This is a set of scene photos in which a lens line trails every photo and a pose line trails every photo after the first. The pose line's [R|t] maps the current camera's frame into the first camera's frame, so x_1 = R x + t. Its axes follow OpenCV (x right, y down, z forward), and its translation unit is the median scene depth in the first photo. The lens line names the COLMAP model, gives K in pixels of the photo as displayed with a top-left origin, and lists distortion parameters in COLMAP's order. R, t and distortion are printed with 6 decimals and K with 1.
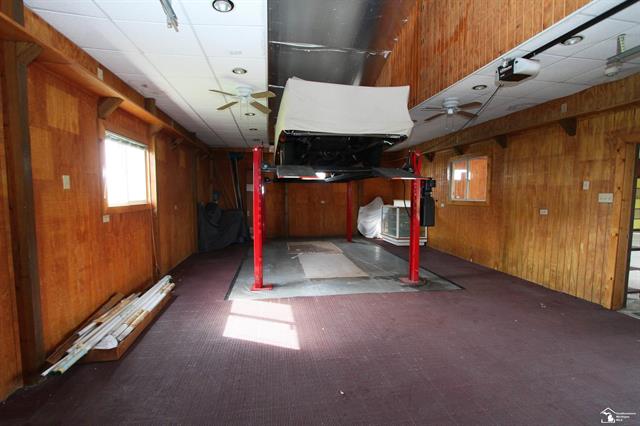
lens RADIAL K [[295.6, 0, 316.8], [0, 295.6, 215.6], [0, 0, 1]] dist [-0.013229, 0.000269]
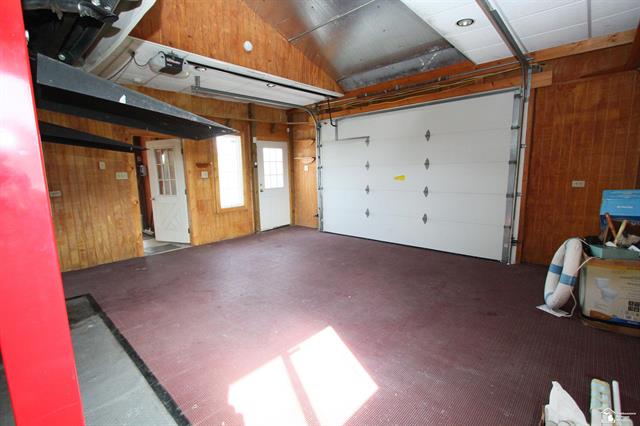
lens RADIAL K [[295.6, 0, 316.8], [0, 295.6, 215.6], [0, 0, 1]] dist [-0.013229, 0.000269]
pose [[-0.614924, -0.106867, 0.781312, -0.542701], [0.075862, 0.978163, 0.193499, -0.072797], [-0.784929, 0.178259, -0.593389, 1.103378]]
